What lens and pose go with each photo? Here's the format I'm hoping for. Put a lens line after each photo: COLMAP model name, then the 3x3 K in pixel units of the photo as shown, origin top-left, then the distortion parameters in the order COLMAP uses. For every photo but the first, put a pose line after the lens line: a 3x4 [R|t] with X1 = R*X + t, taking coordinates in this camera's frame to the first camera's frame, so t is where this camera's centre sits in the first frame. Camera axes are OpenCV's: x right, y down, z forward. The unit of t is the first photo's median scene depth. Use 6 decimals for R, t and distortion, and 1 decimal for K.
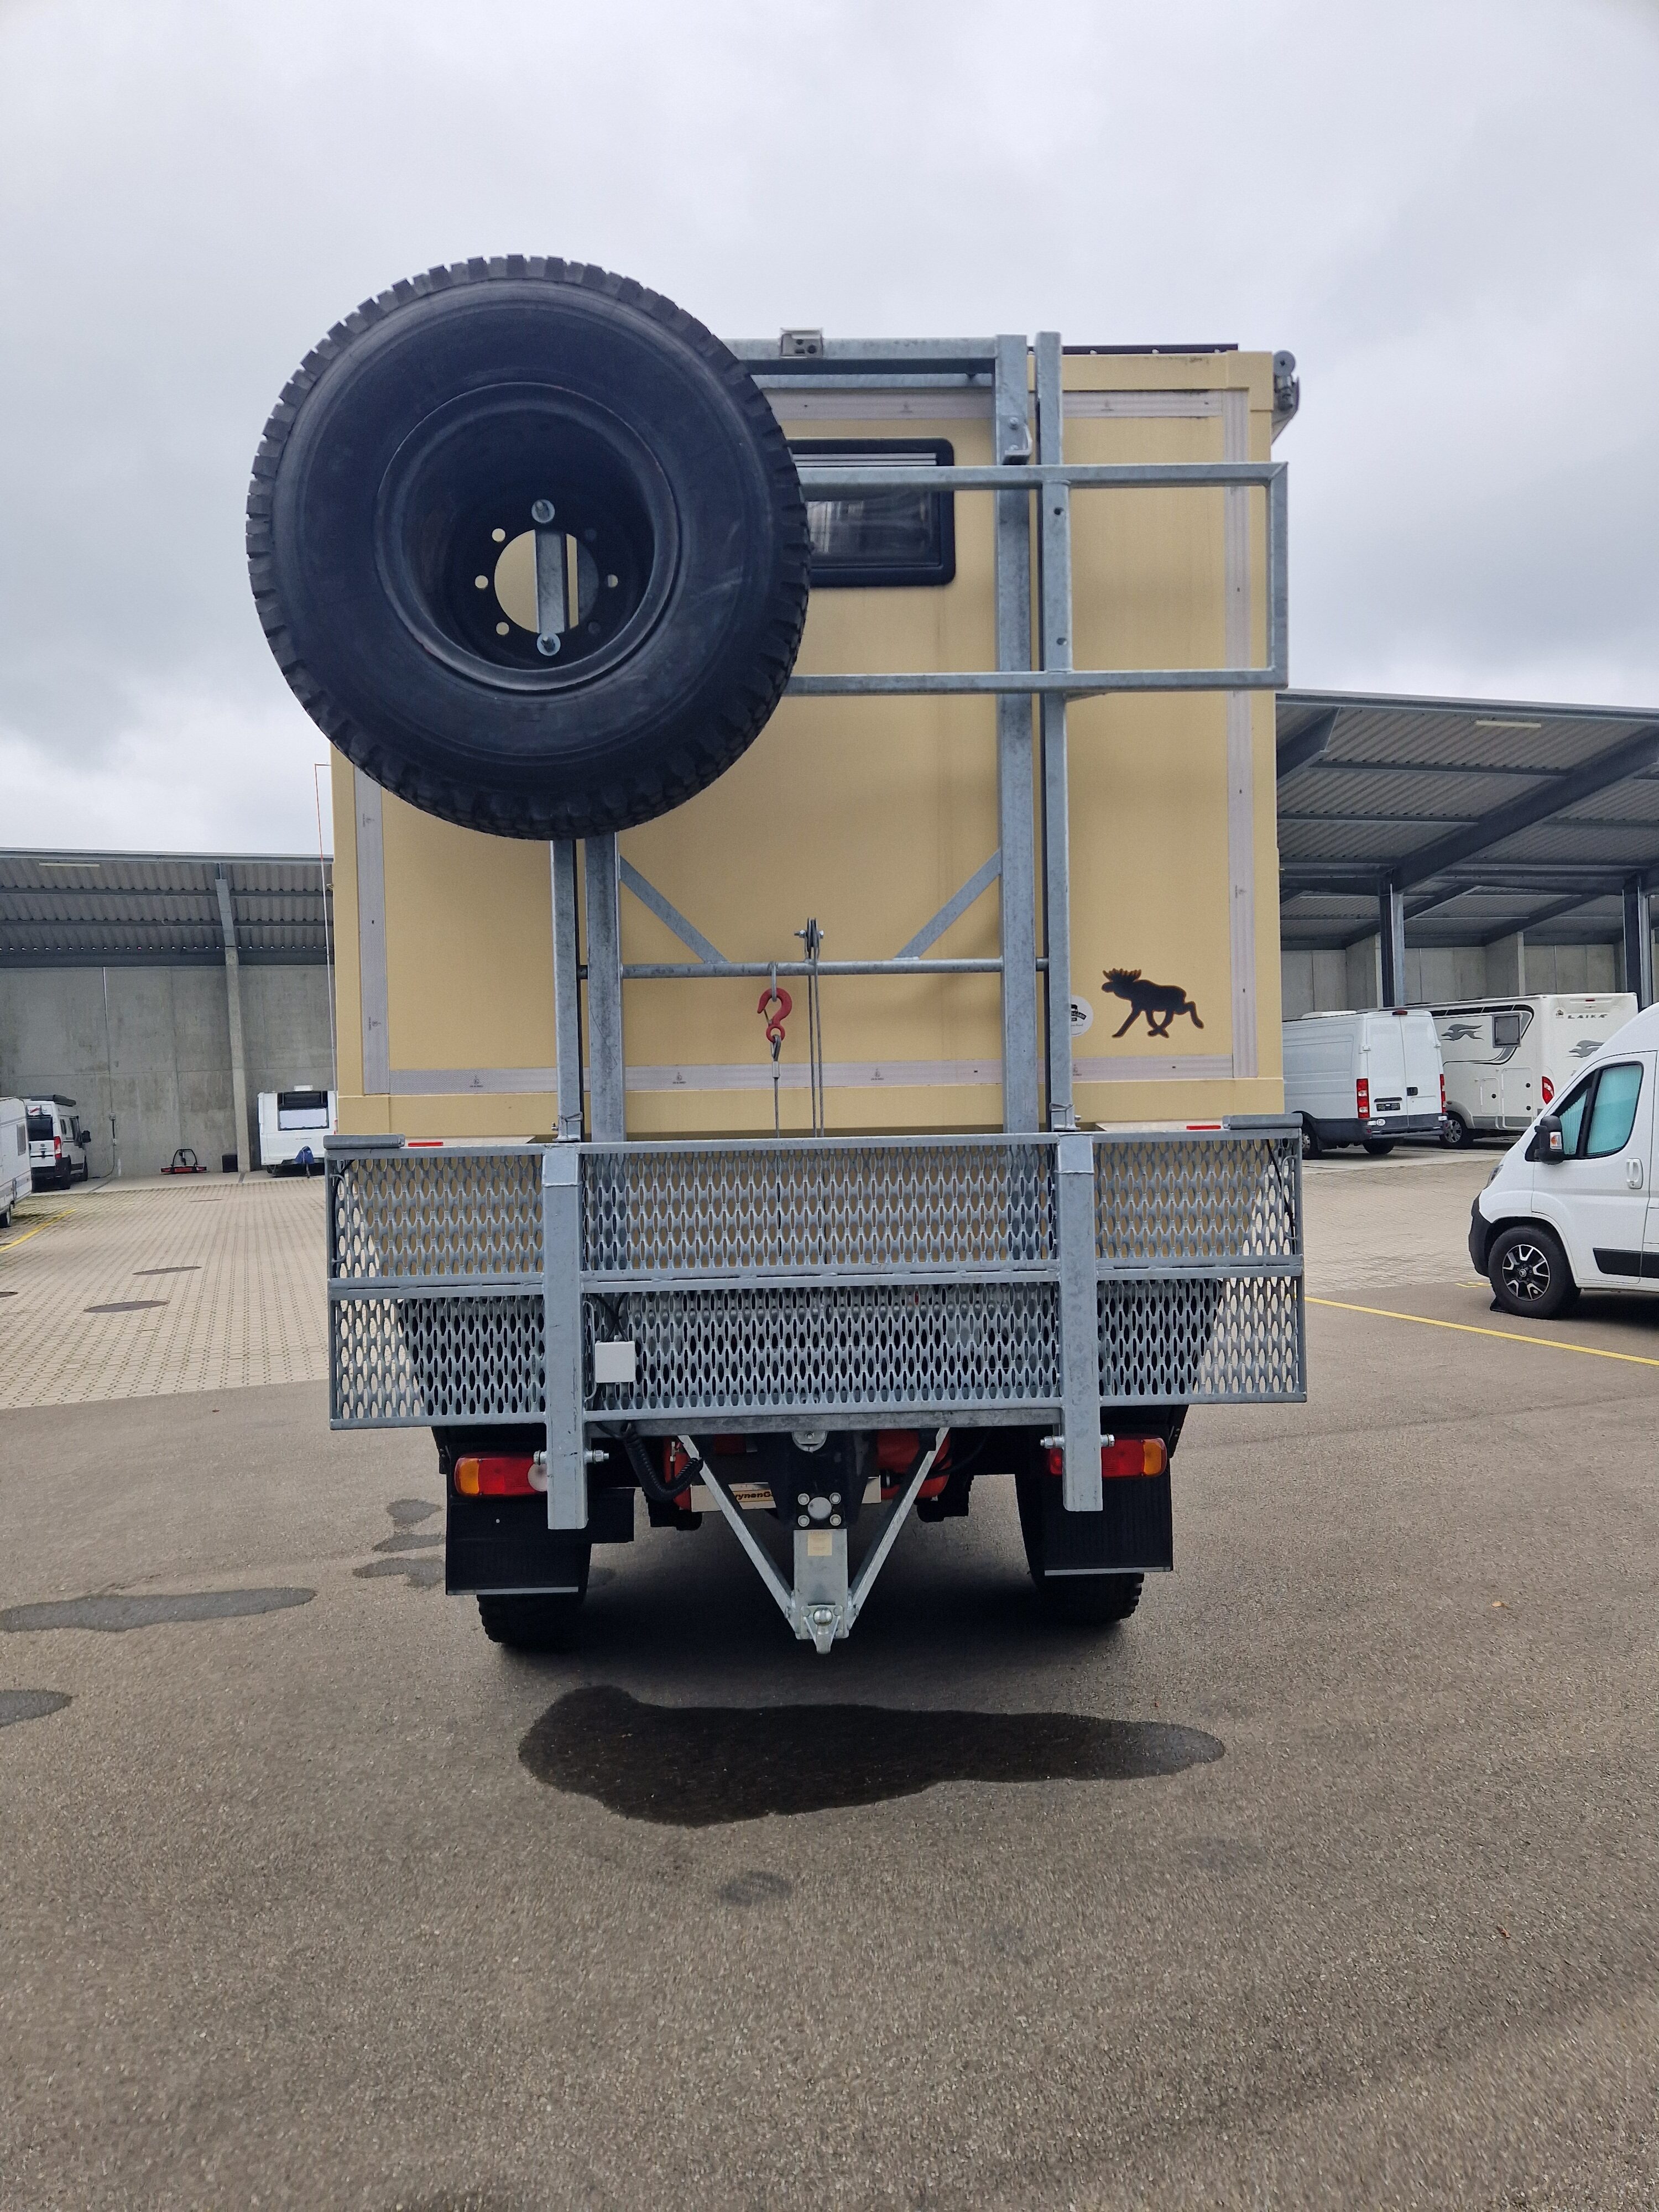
lens RADIAL K [[1507.0, 0, 832.5], [0, 1507.0, 1105.0], [0, 0, 1]] dist [0.062883, -0.047910]
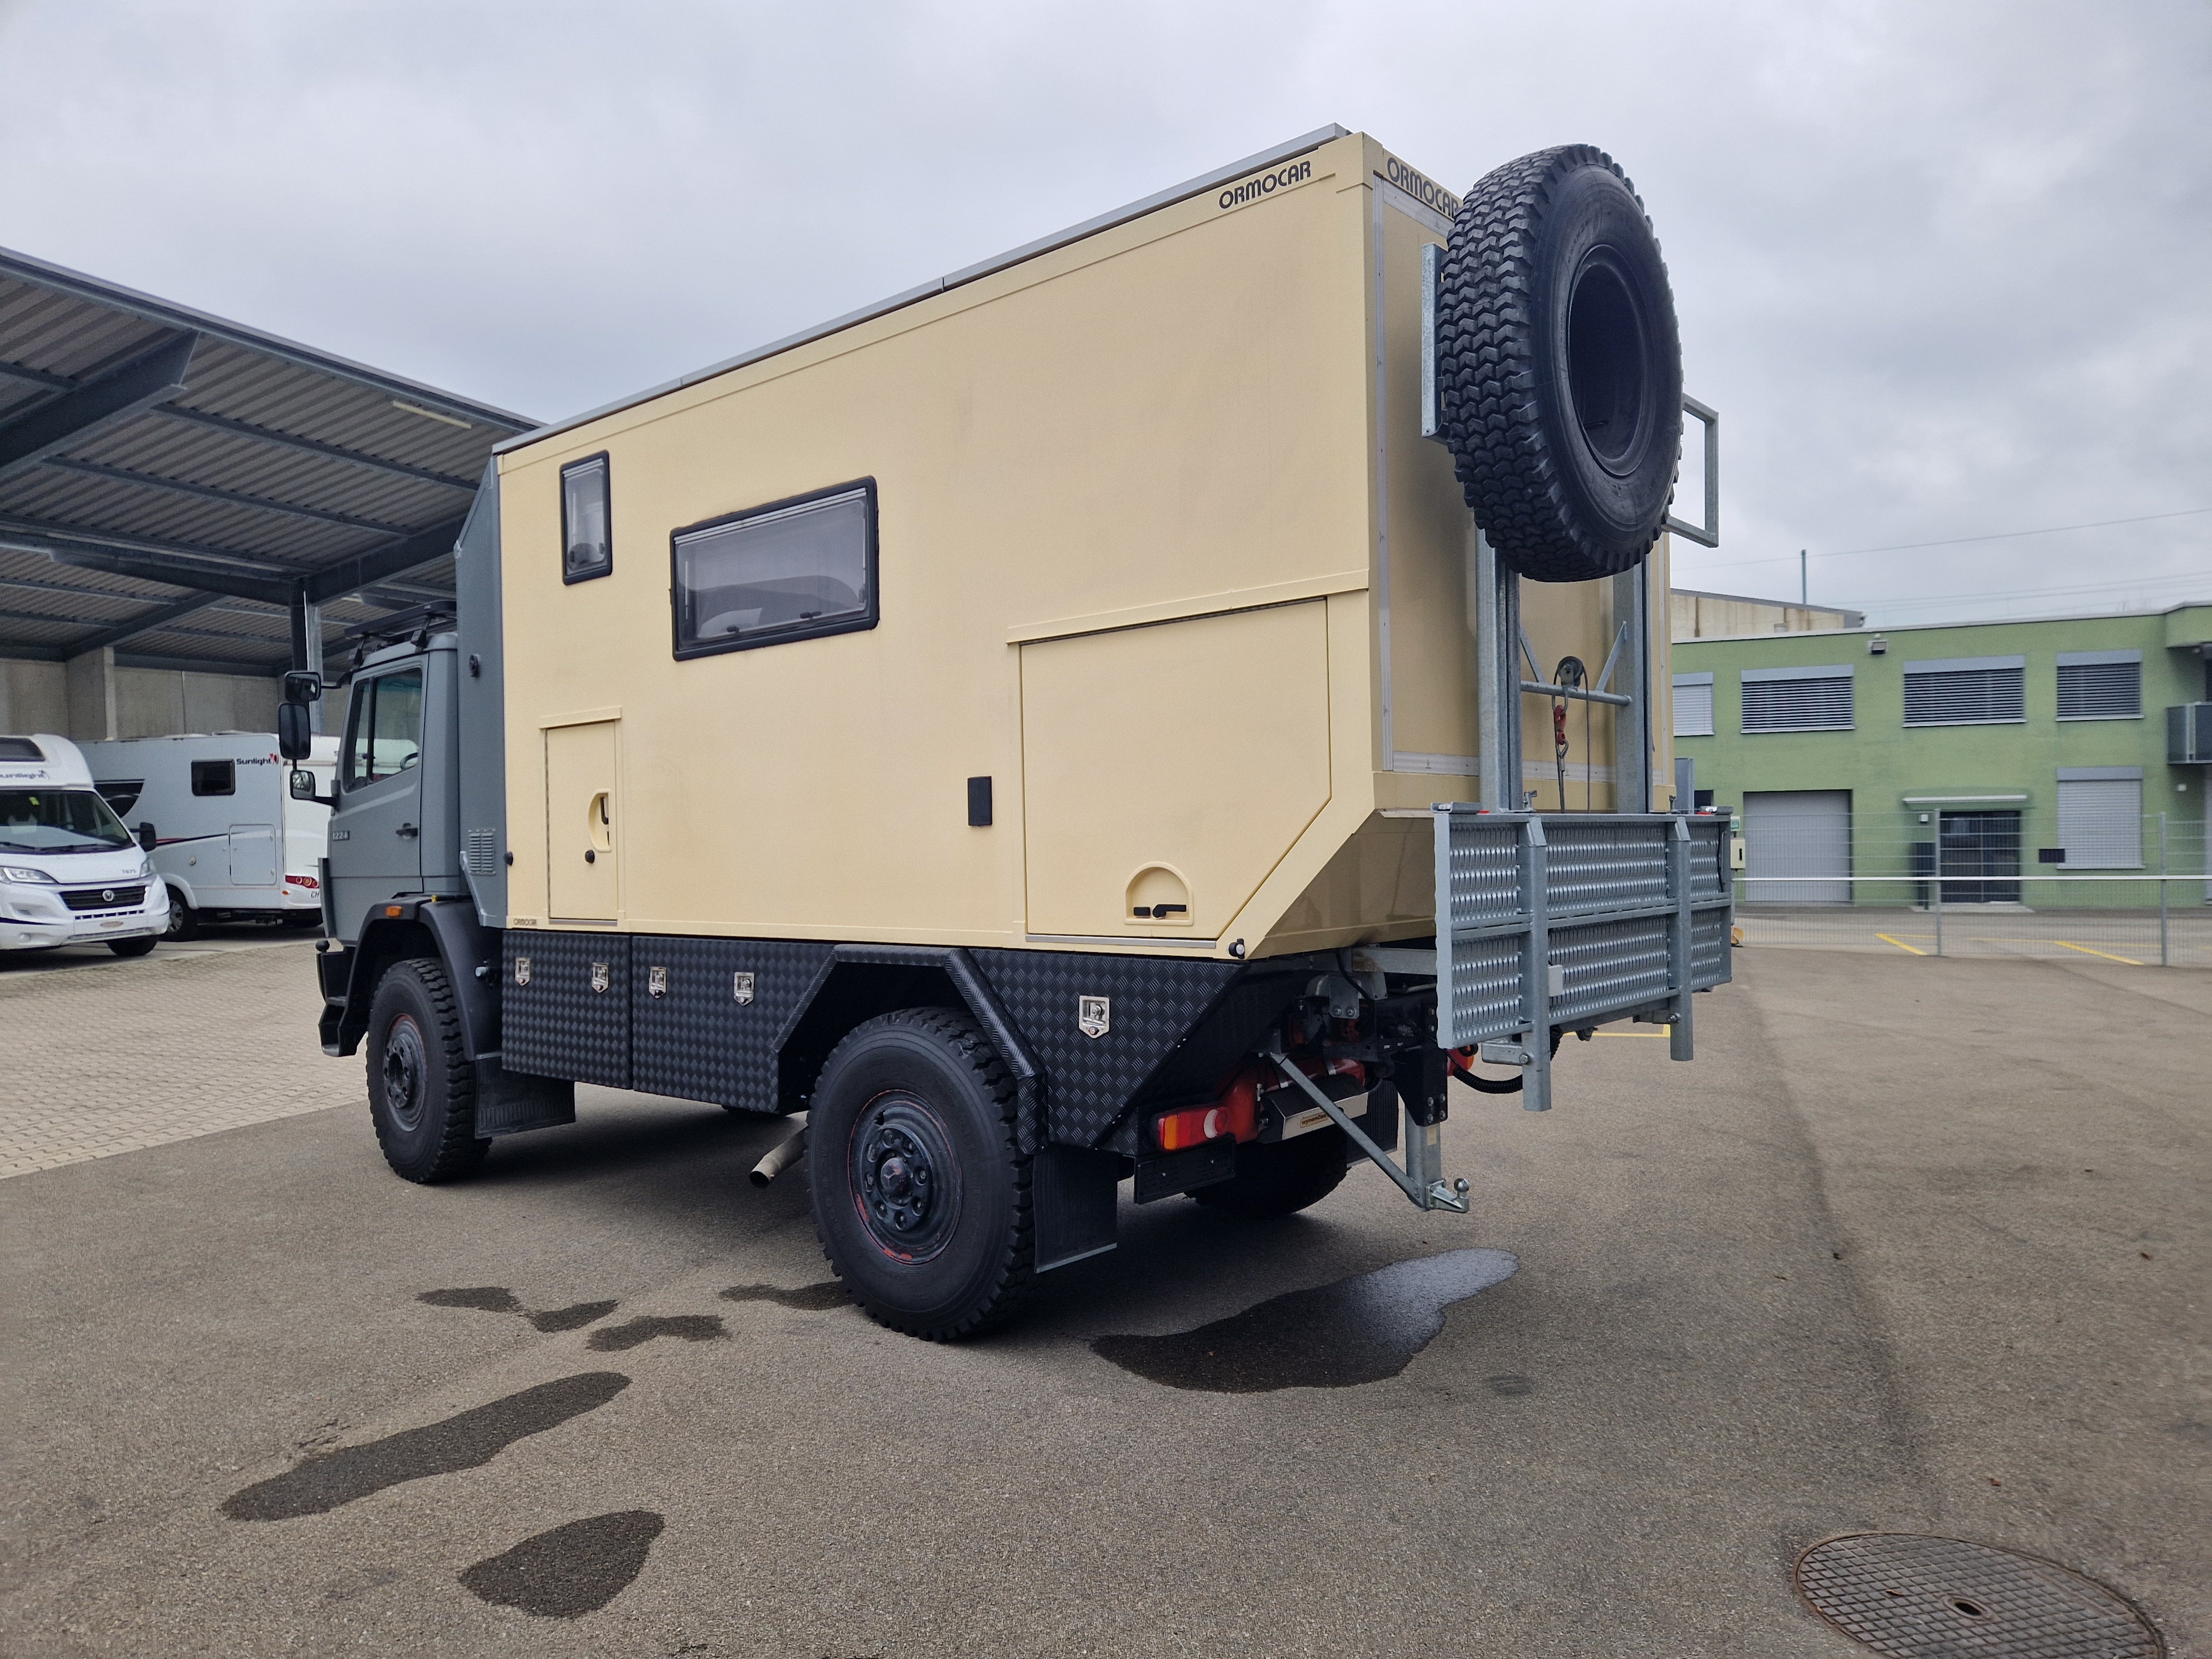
lens RADIAL K [[1507.0, 0, 1104.9], [0, 1507.0, 823.0], [0, 0, 1]] dist [0.062883, -0.047910]
pose [[0.673449, 0.014416, 0.739093, -1.102428], [0.001703, 0.999777, -0.021052, 0.049726], [-0.739231, 0.015436, 0.673275, 0.321058]]
